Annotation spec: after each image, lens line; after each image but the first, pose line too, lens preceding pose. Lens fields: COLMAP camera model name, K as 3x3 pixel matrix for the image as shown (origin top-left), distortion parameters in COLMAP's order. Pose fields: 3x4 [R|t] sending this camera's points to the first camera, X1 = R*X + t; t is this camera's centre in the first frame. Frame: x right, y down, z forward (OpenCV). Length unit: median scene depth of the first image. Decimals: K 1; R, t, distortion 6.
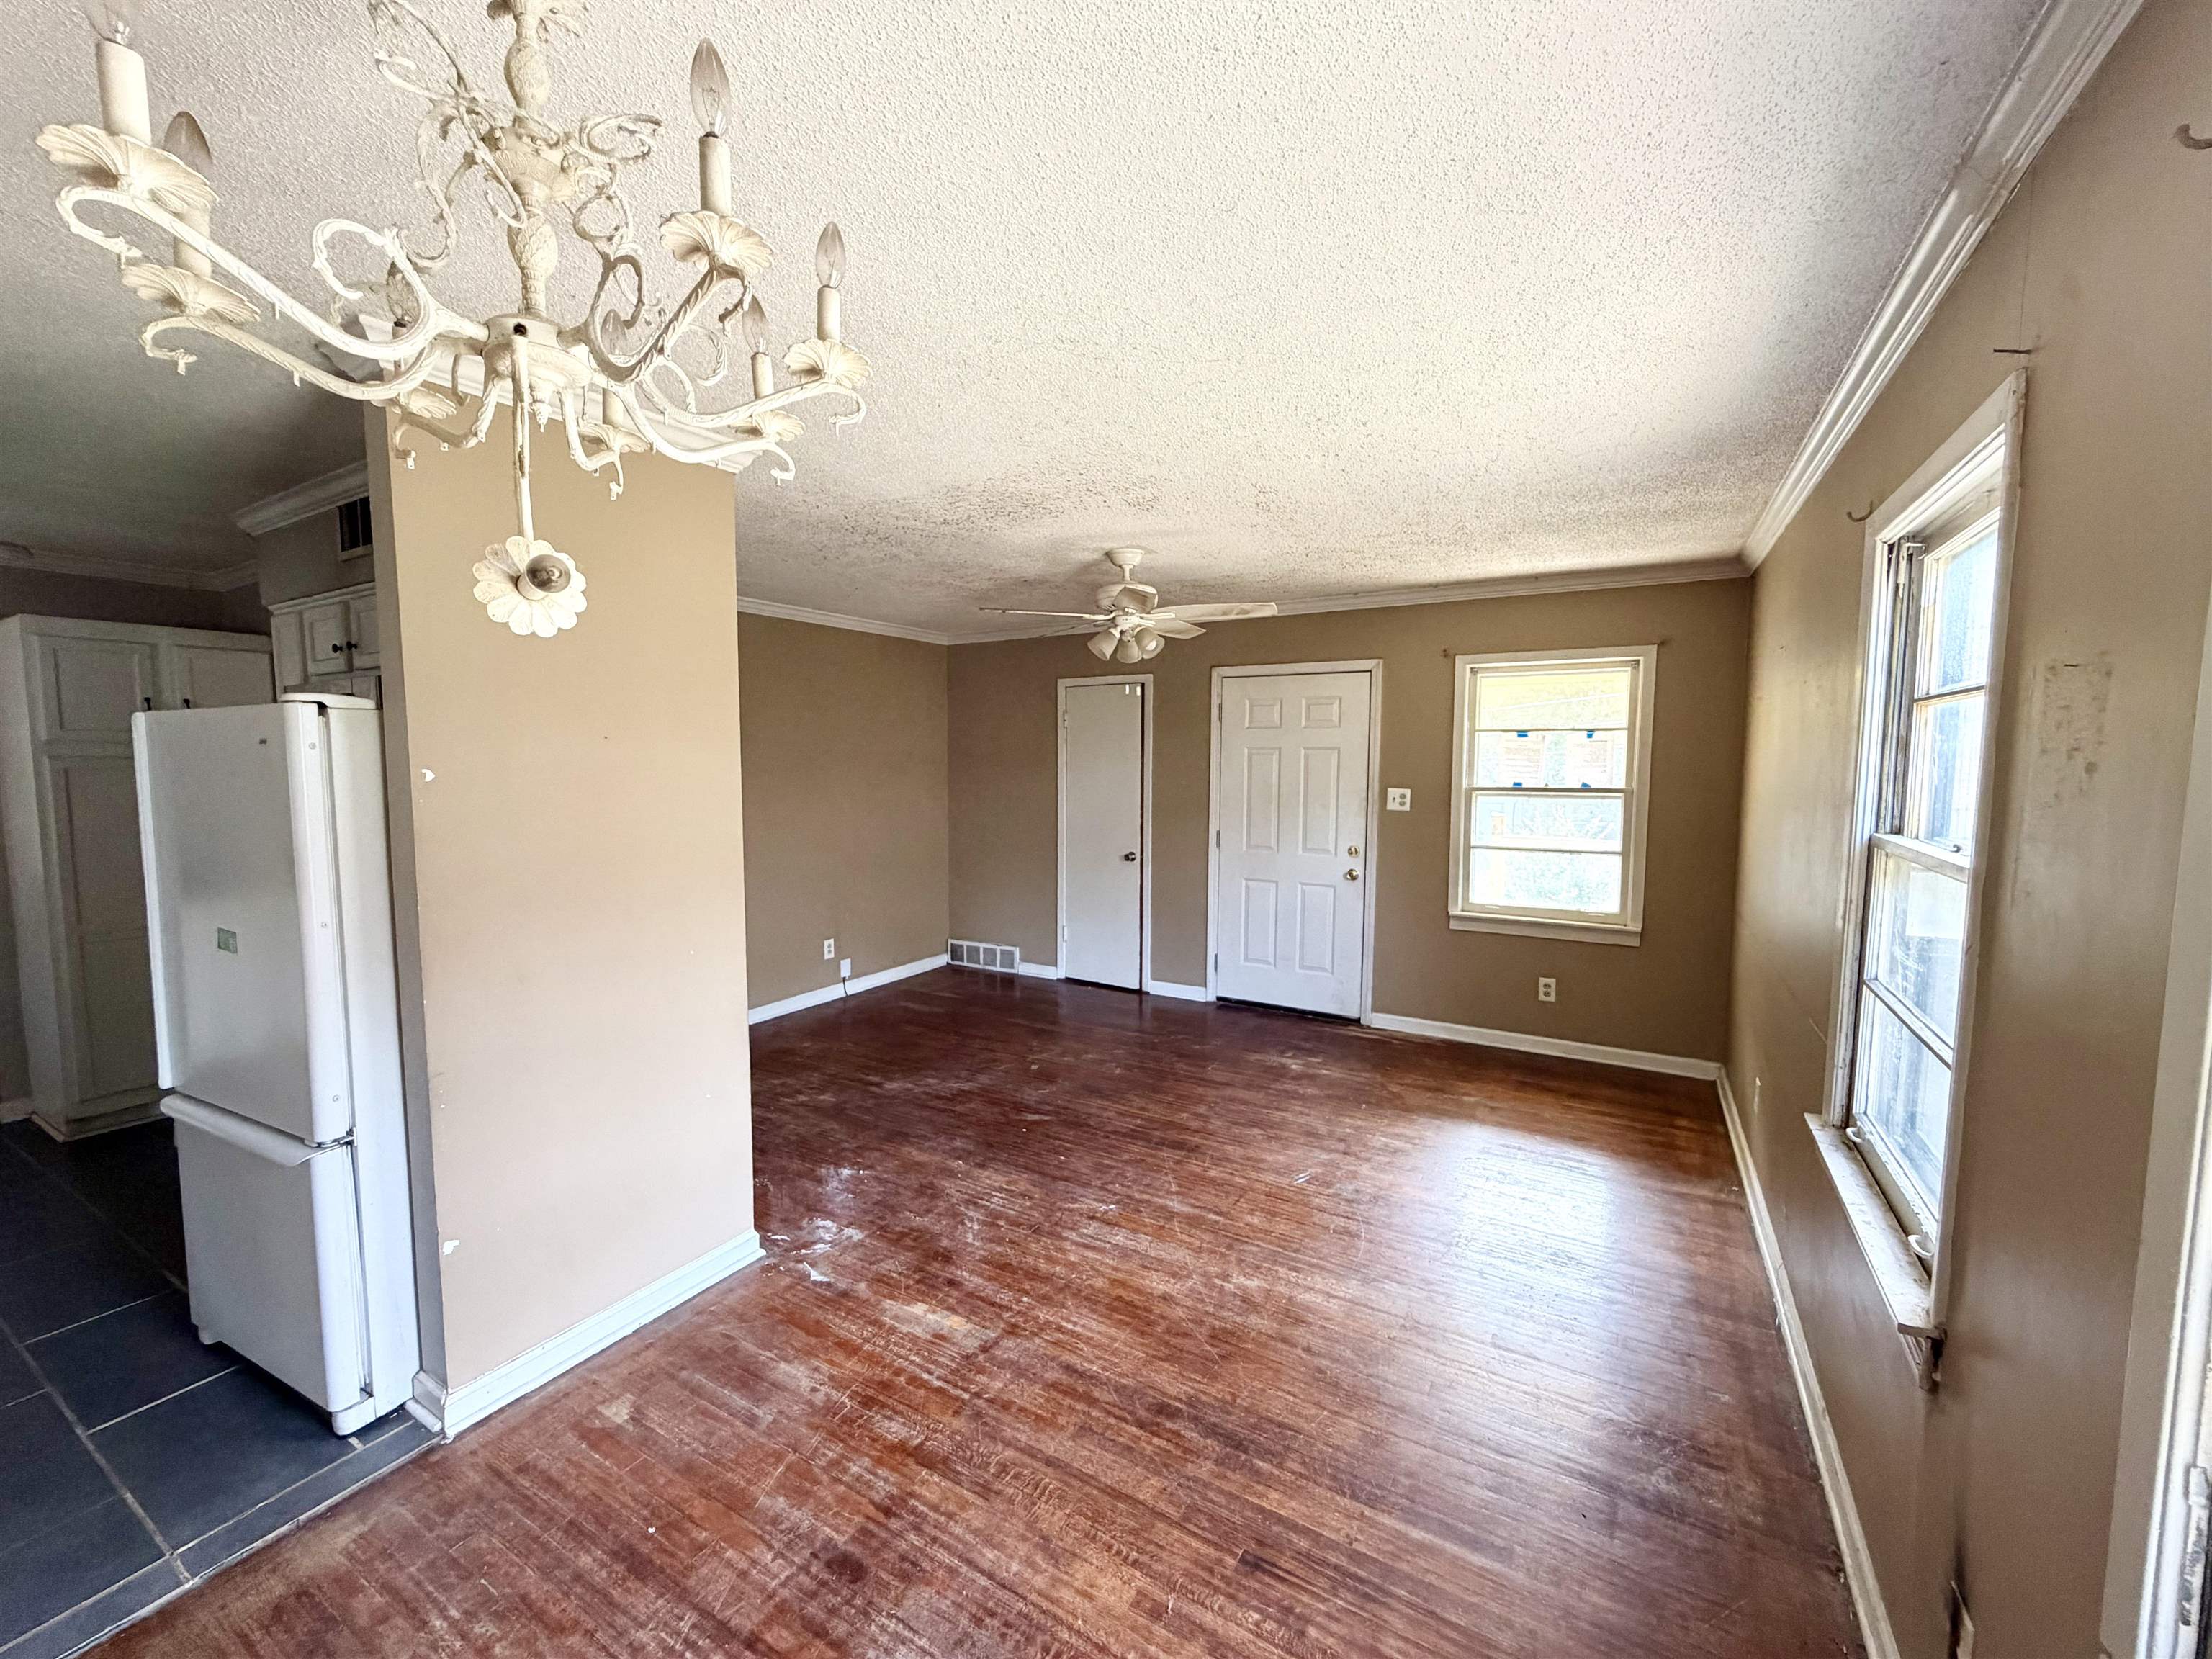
lens RADIAL K [[888.0, 0, 1106.0], [0, 888.0, 829.5], [0, 0, 1]] dist [0.002137, 0.000183]
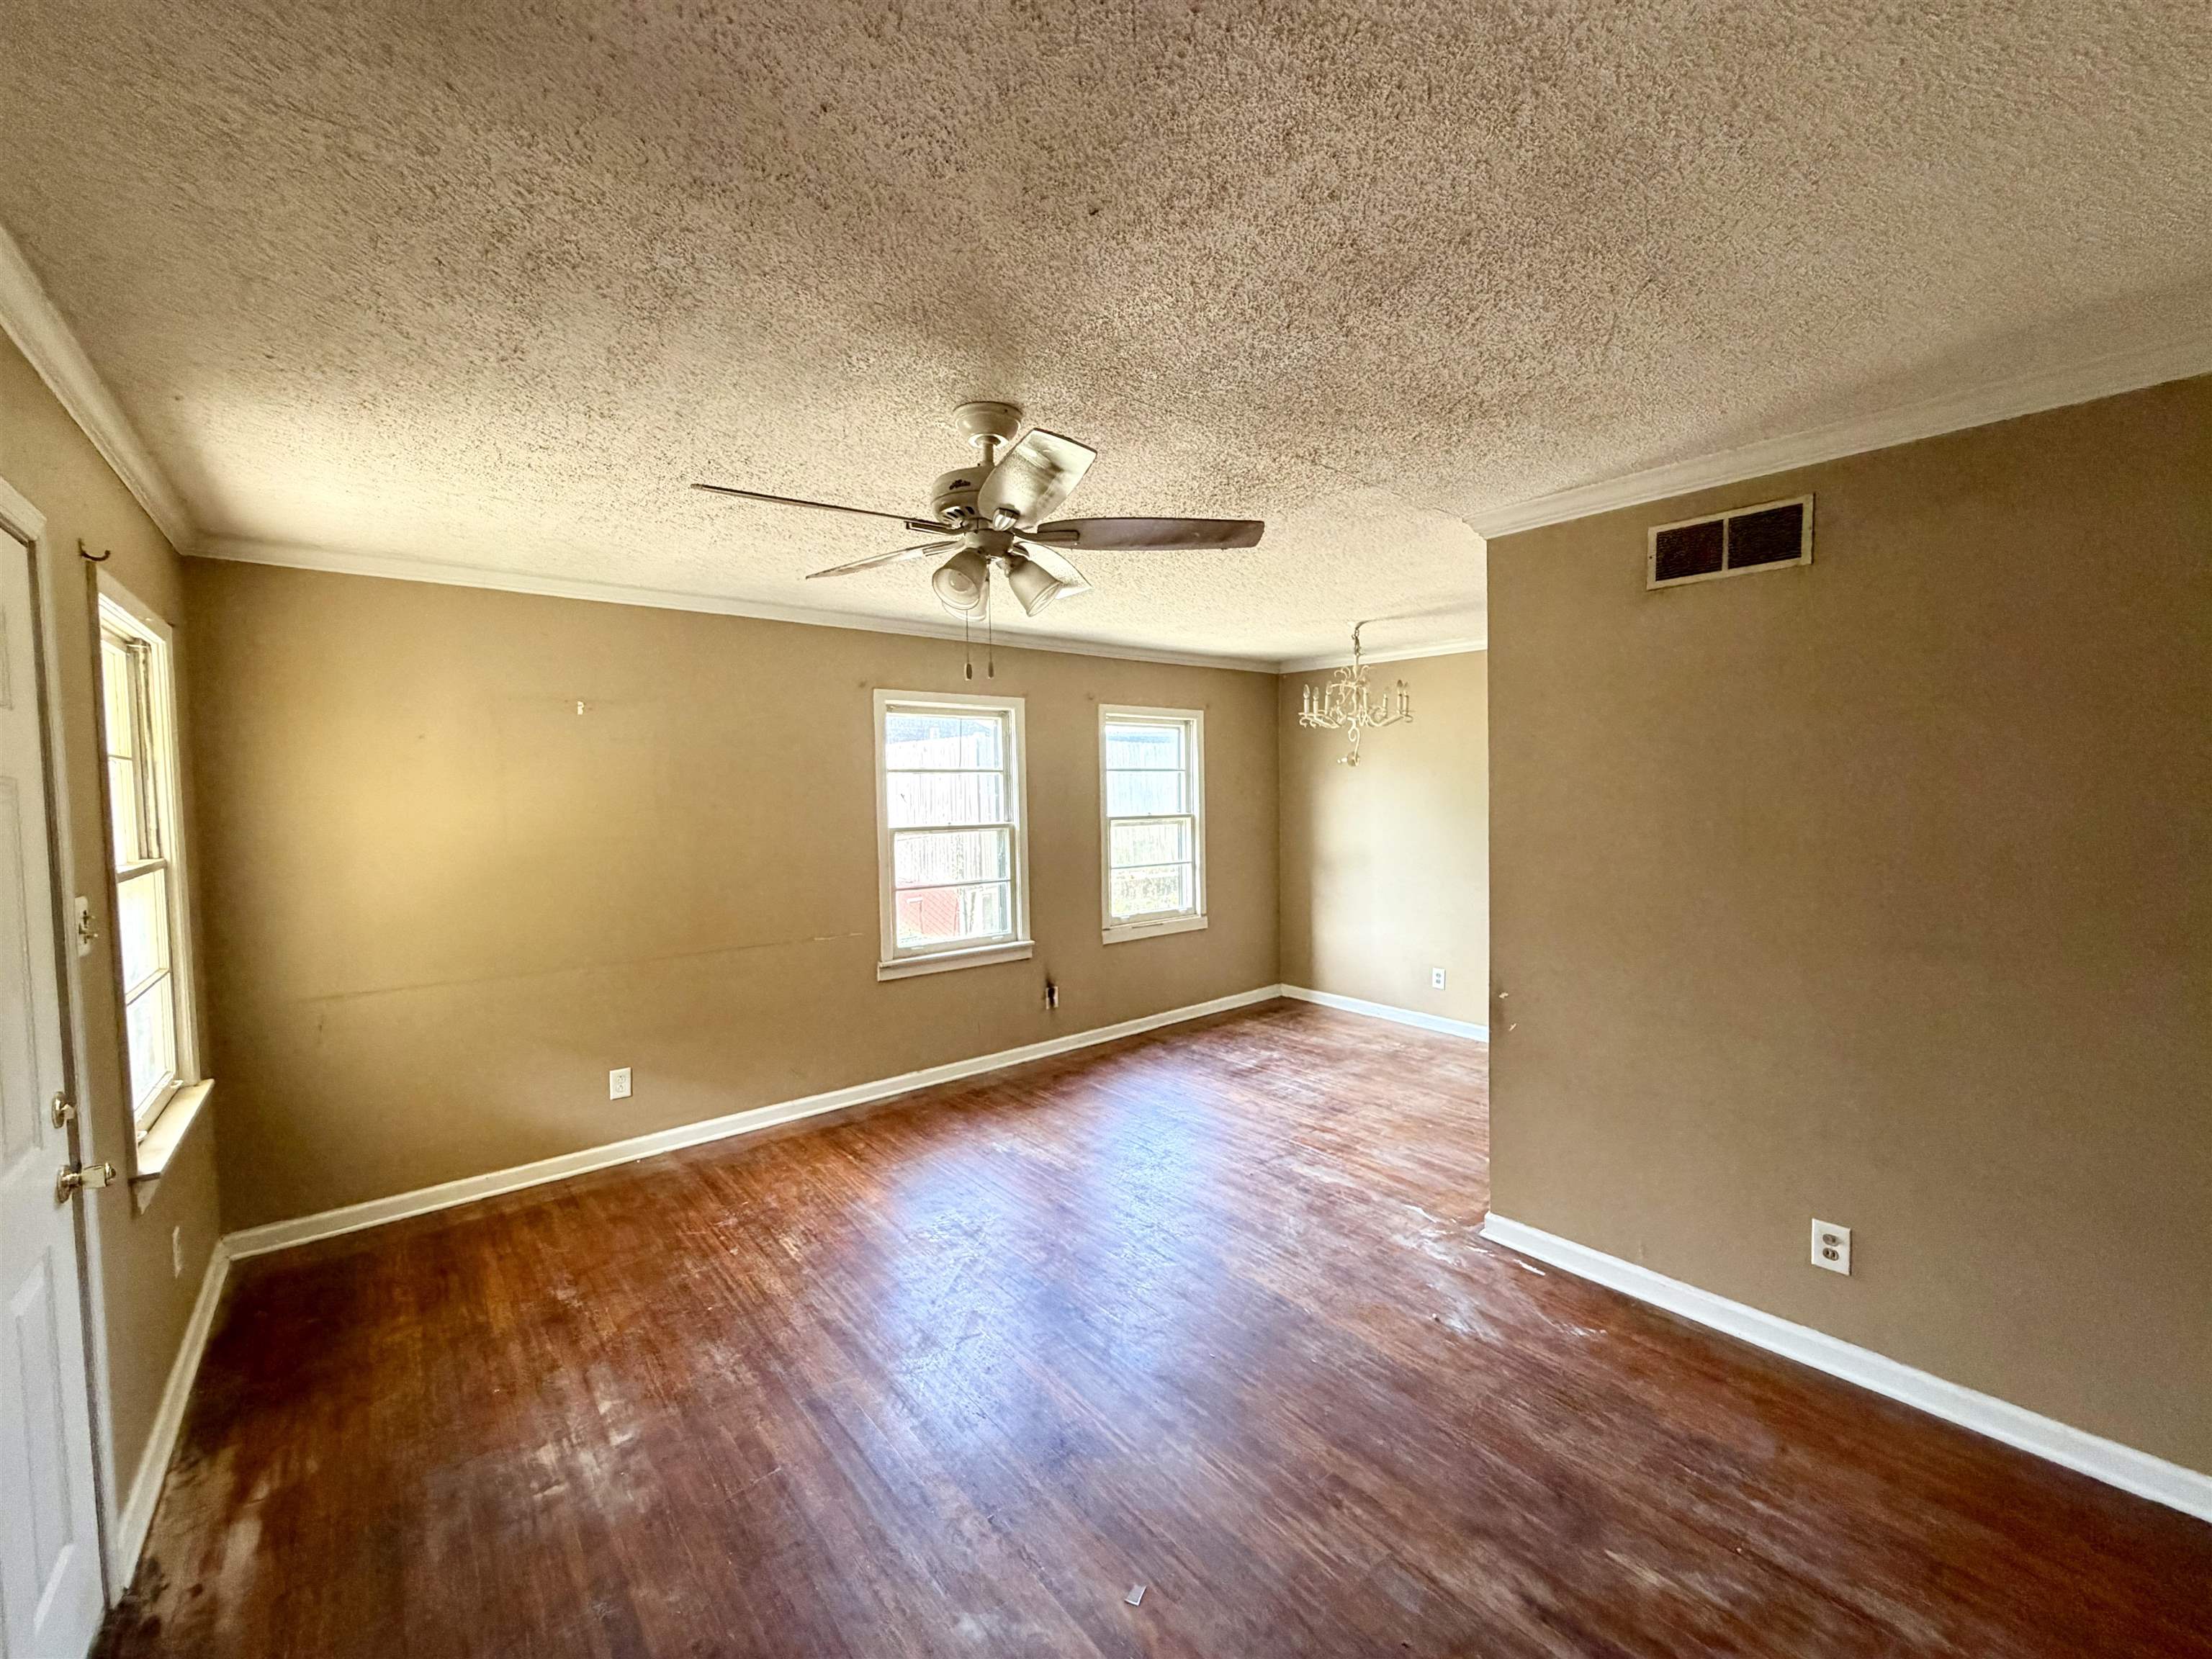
lens RADIAL K [[888.0, 0, 1106.0], [0, 888.0, 829.5], [0, 0, 1]] dist [0.002137, 0.000183]
pose [[-0.941273, -0.000838, 0.337645, -0.322862], [0.043590, 0.991327, 0.123980, -0.179635], [-0.334820, 0.131418, -0.933073, 2.141385]]
